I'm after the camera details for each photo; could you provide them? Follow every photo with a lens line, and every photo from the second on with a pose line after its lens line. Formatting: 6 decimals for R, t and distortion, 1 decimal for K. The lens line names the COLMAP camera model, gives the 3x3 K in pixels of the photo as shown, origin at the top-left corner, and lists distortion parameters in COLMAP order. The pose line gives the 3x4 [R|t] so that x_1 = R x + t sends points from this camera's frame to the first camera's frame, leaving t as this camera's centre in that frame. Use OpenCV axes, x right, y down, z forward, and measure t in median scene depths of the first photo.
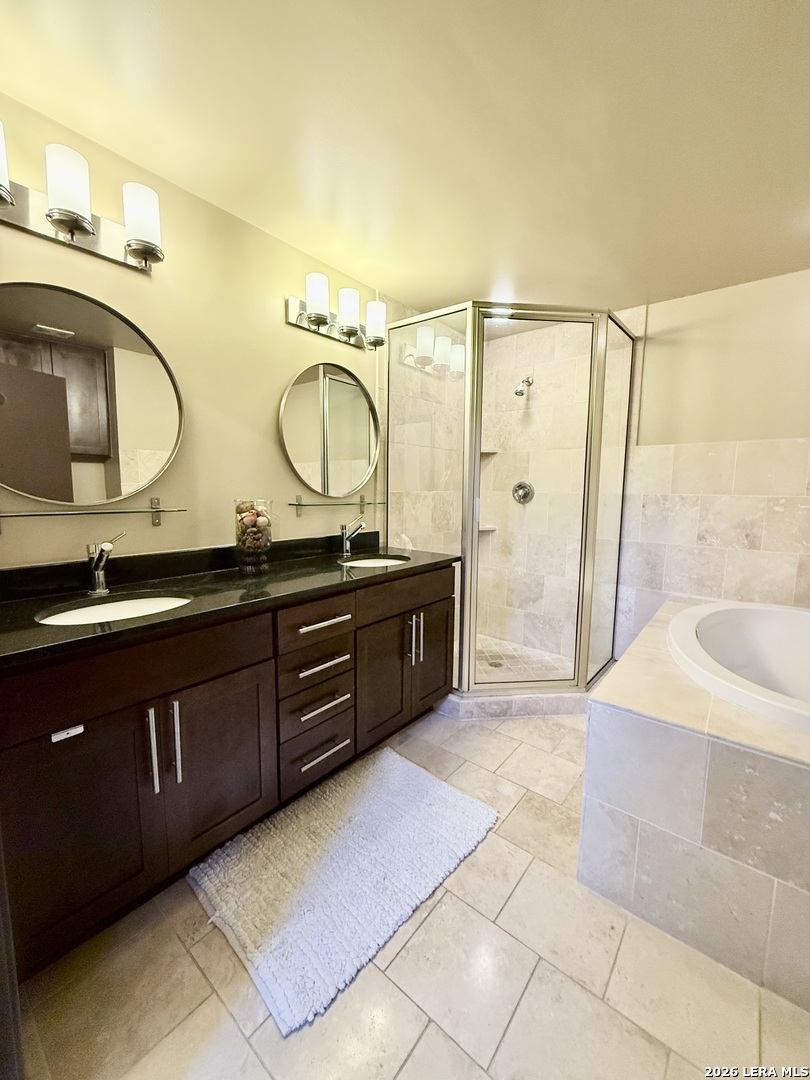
lens RADIAL K [[429.0, 0, 405.0], [0, 429.0, 540.0], [0, 0, 1]] dist [0.000714, 0.000056]
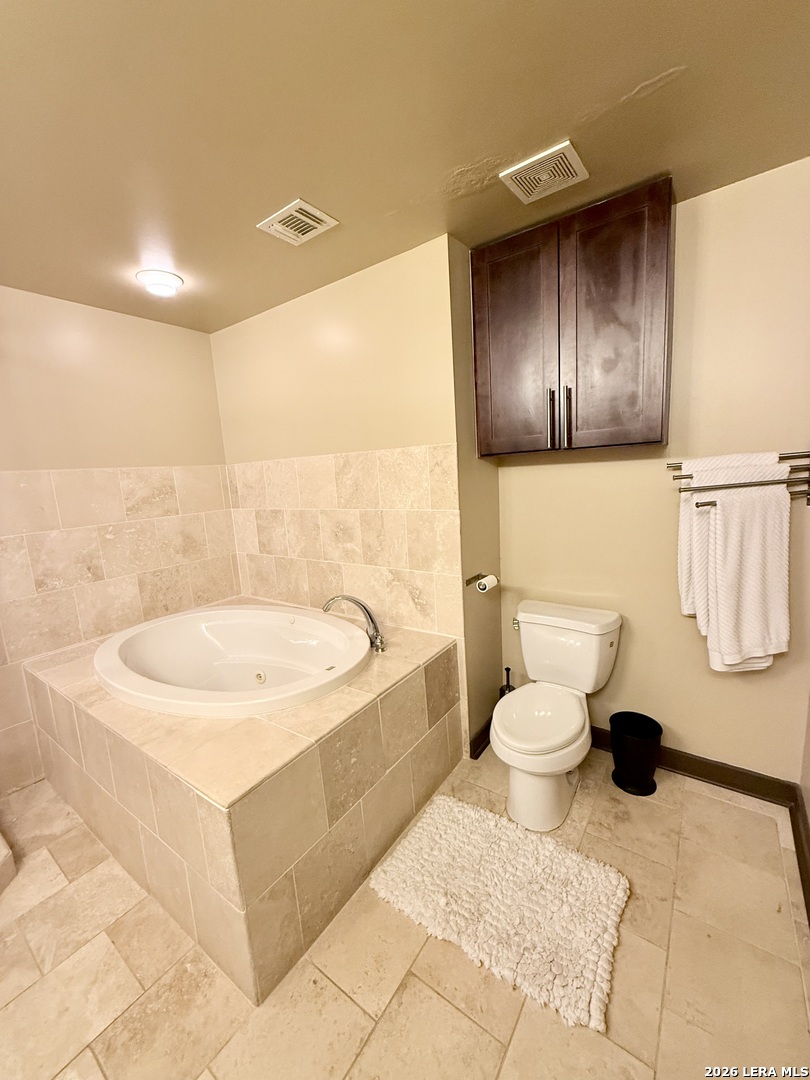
lens RADIAL K [[429.0, 0, 405.0], [0, 429.0, 540.0], [0, 0, 1]] dist [0.000714, 0.000056]
pose [[-0.059438, -0.168870, 0.983845, -0.202883], [0.180738, 0.967477, 0.176979, -0.134996], [-0.981734, 0.188337, -0.026984, 0.387807]]
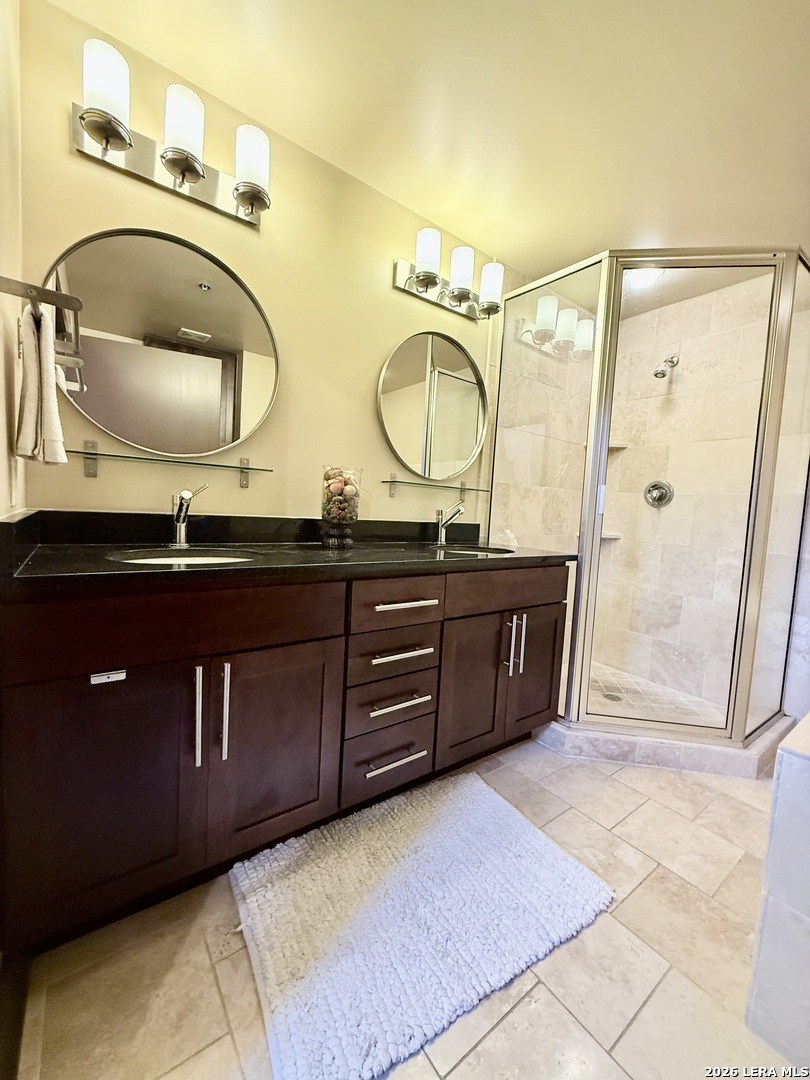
lens RADIAL K [[429.0, 0, 405.0], [0, 429.0, 540.0], [0, 0, 1]] dist [0.000714, 0.000056]
pose [[0.969409, 0.060519, -0.237874, 0.003156], [-0.072828, 0.996404, -0.043297, 0.079030], [0.234398, 0.059296, 0.970331, 0.129416]]
